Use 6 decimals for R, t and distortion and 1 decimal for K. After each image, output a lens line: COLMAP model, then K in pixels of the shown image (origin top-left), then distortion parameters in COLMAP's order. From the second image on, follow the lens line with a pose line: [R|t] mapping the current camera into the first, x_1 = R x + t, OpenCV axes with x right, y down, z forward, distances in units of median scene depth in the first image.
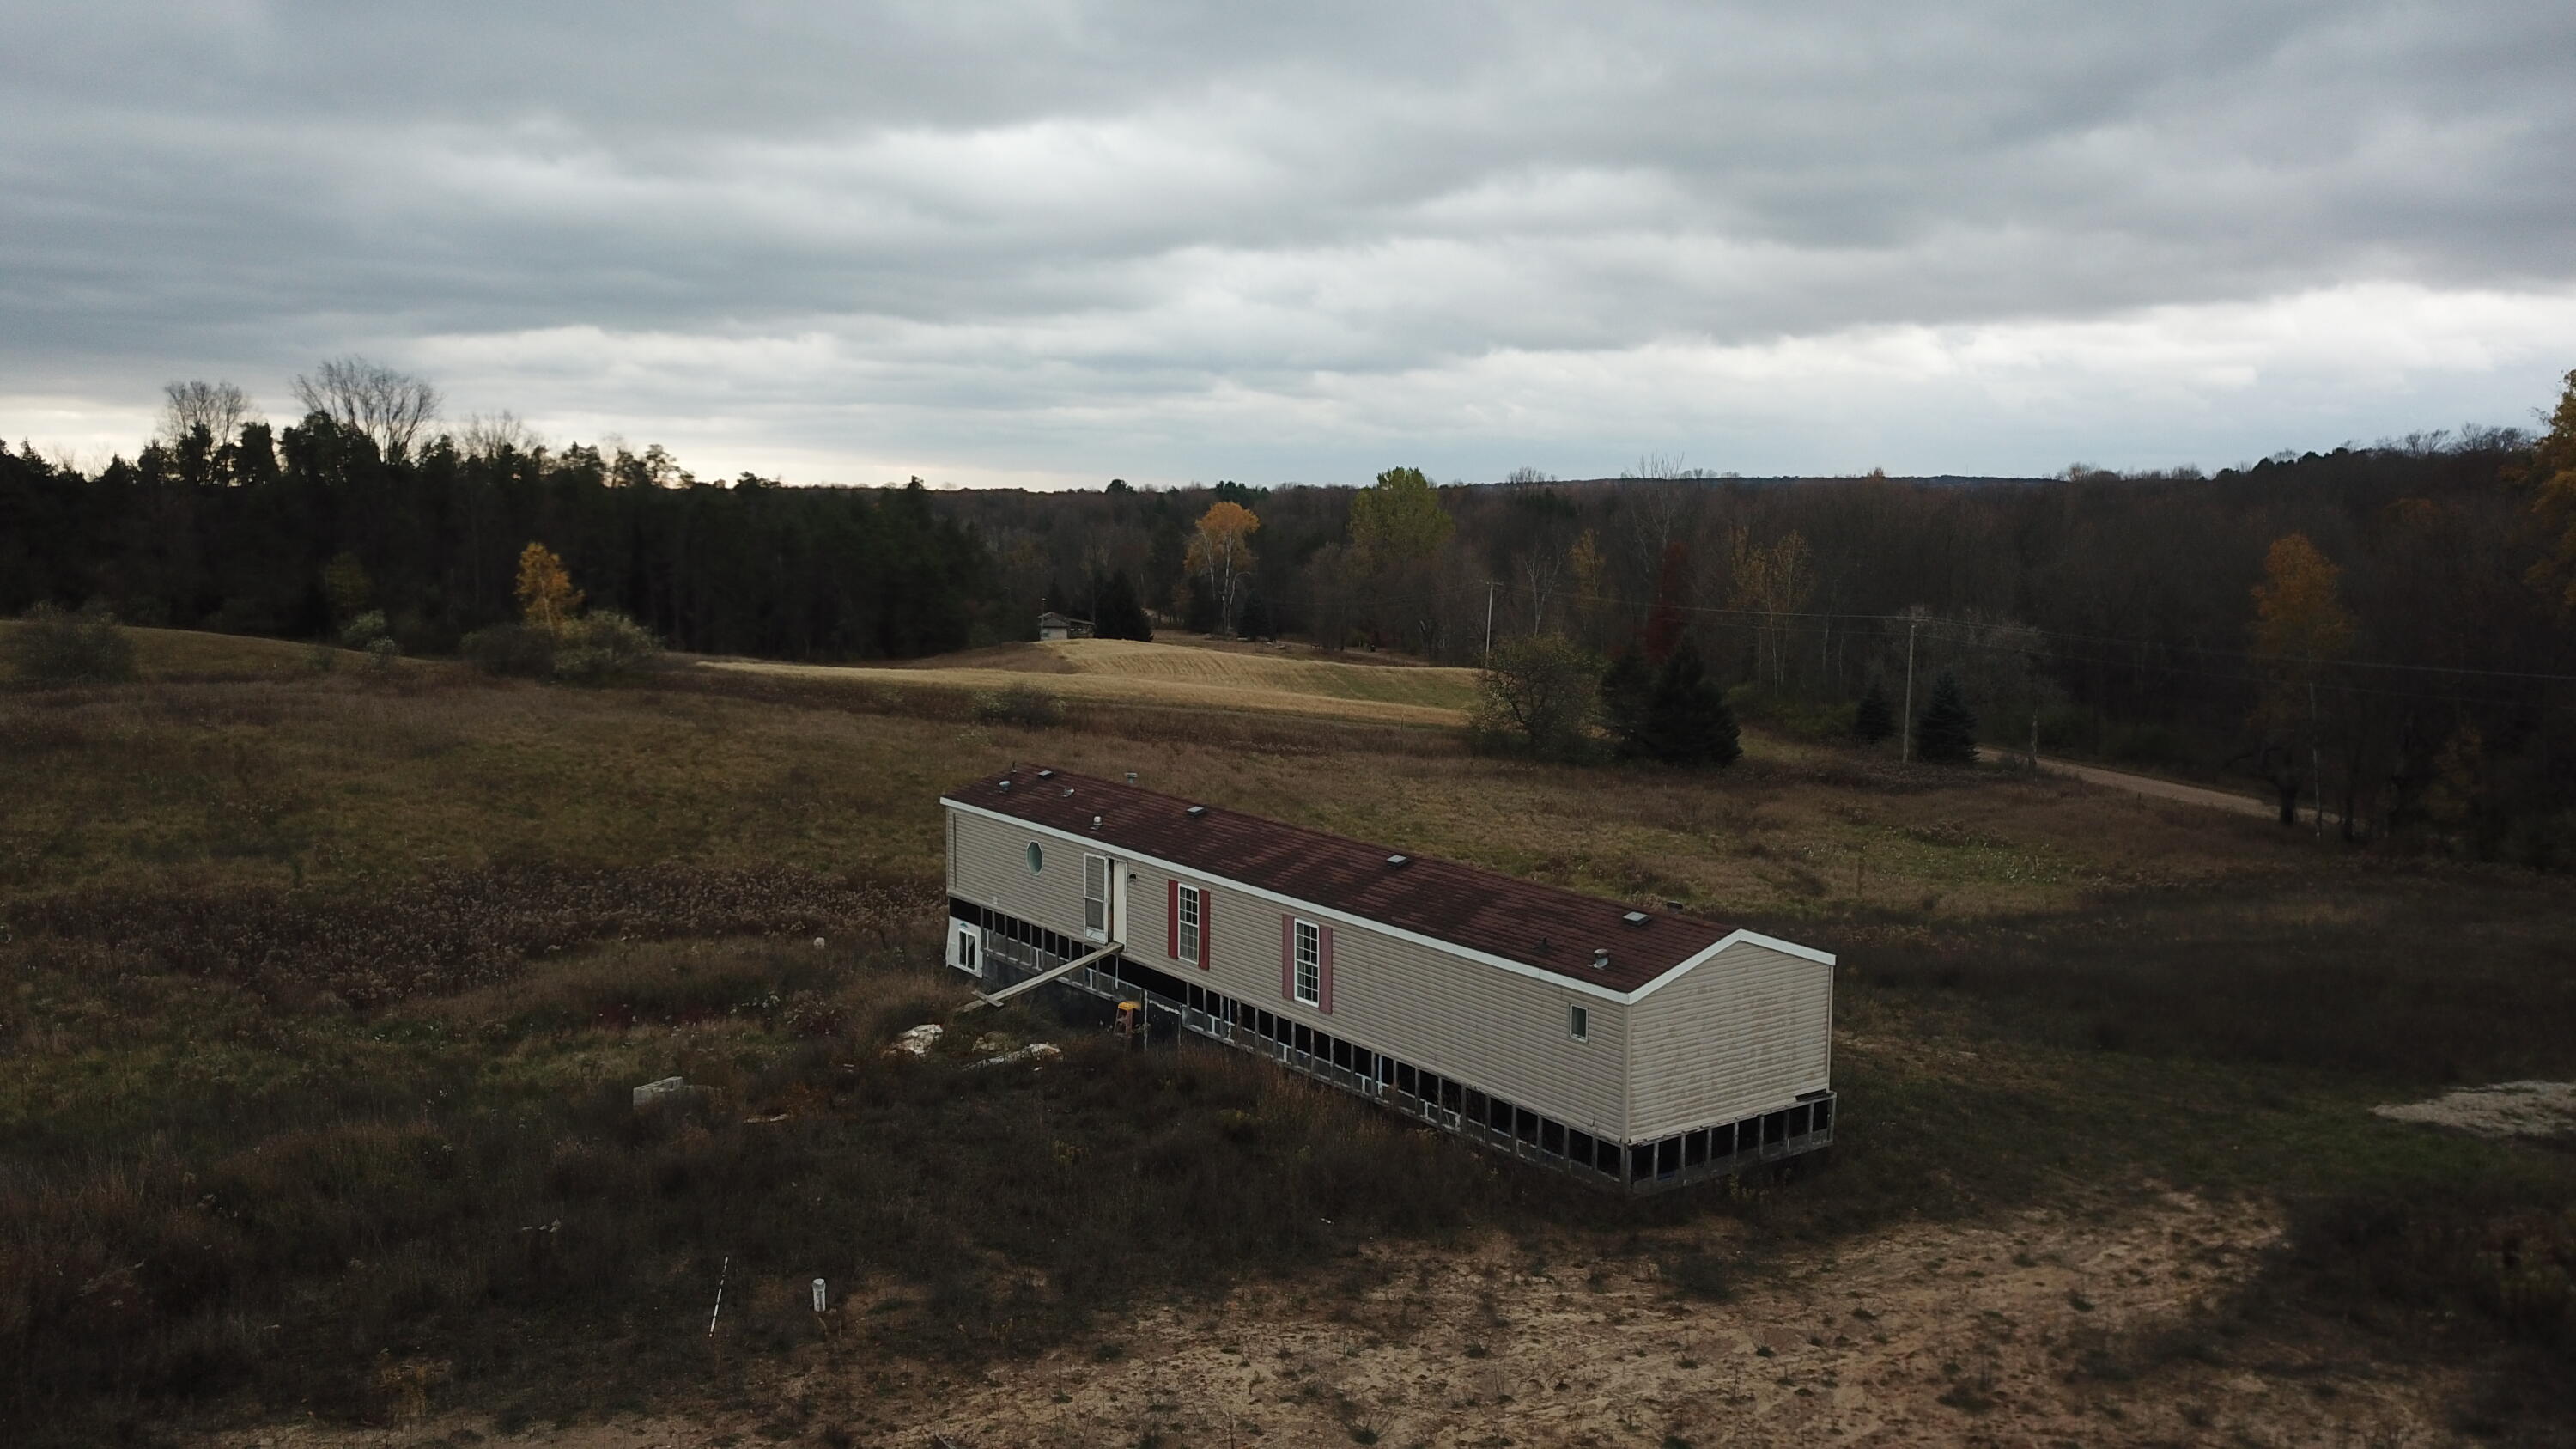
lens RADIAL K [[1951.2, 0, 1288.0], [0, 1951.2, 724.5], [0, 0, 1]] dist [0.000637, -0.003372]
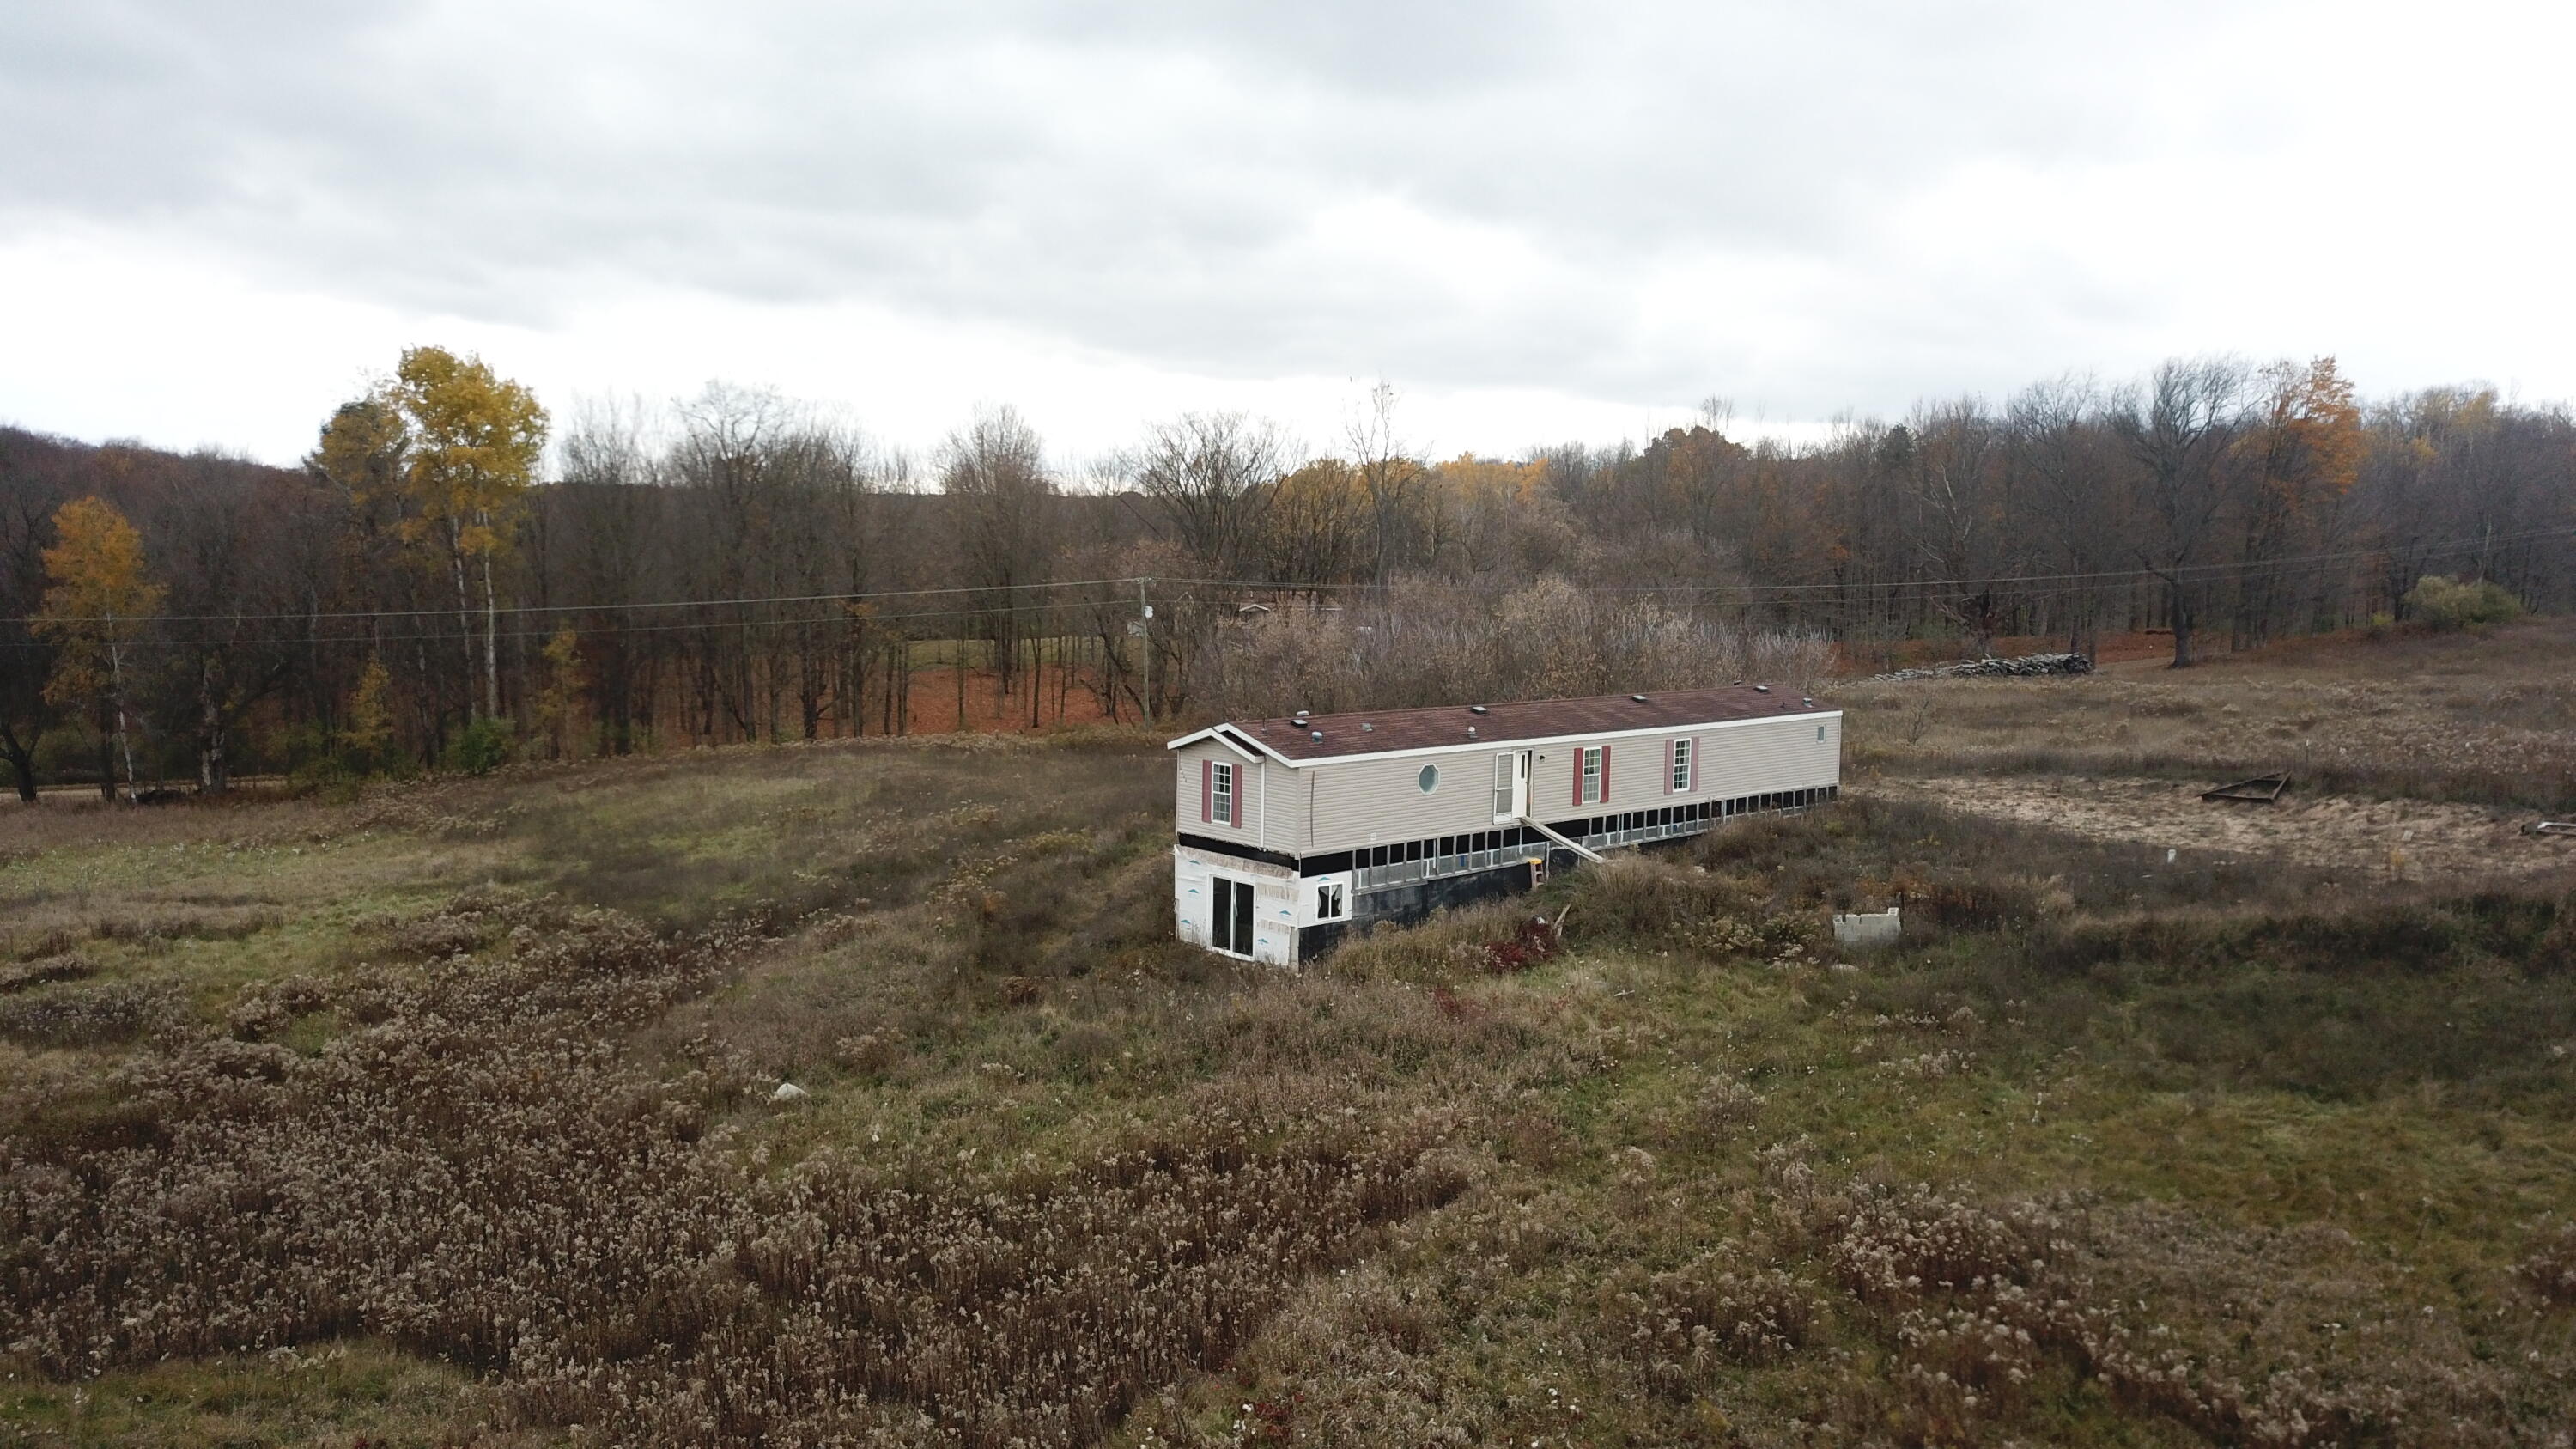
lens RADIAL K [[1951.2, 0, 1288.0], [0, 1951.2, 724.5], [0, 0, 1]] dist [0.000637, -0.003372]
pose [[-0.105809, -0.106802, 0.988634, -1.453668], [0.092470, 0.988850, 0.116722, -0.119788], [-0.990078, 0.103769, -0.094753, 1.399654]]
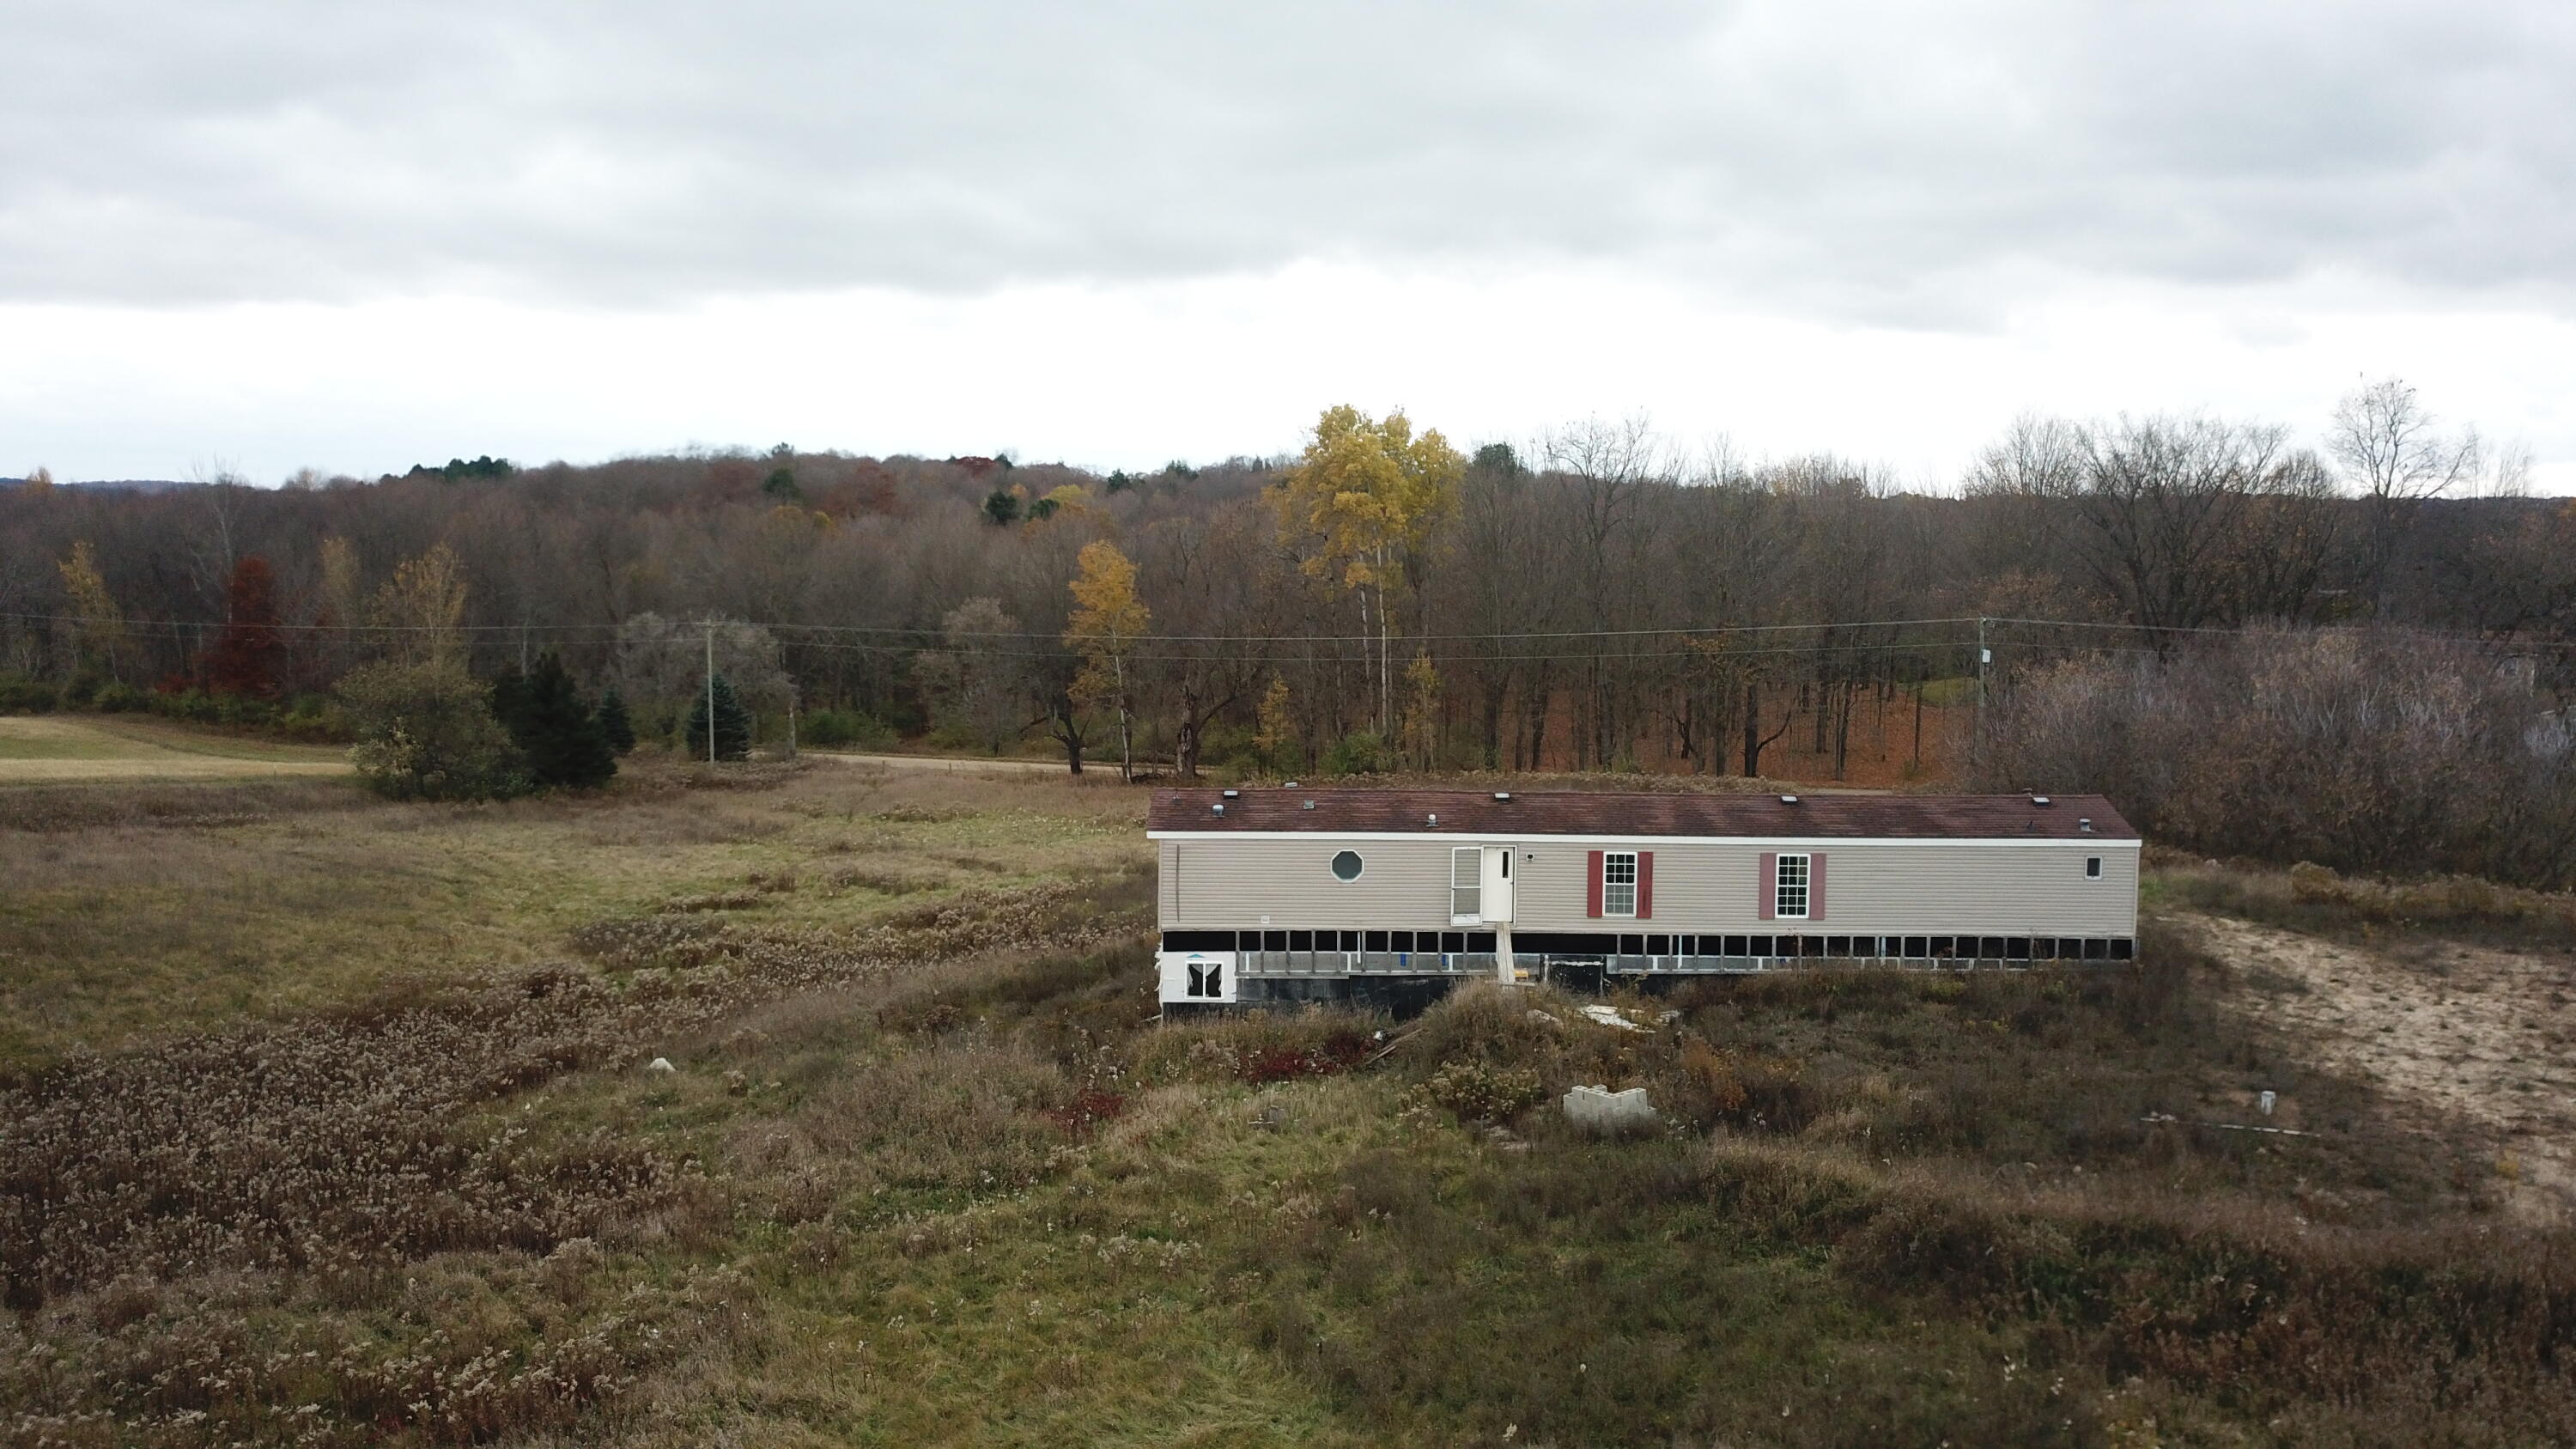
lens RADIAL K [[1951.2, 0, 1288.0], [0, 1951.2, 724.5], [0, 0, 1]] dist [0.000637, -0.003372]
pose [[0.606754, -0.086144, 0.790208, -1.148297], [0.087283, 0.995319, 0.041485, -0.063545], [-0.790083, 0.043801, 0.611433, 0.450438]]
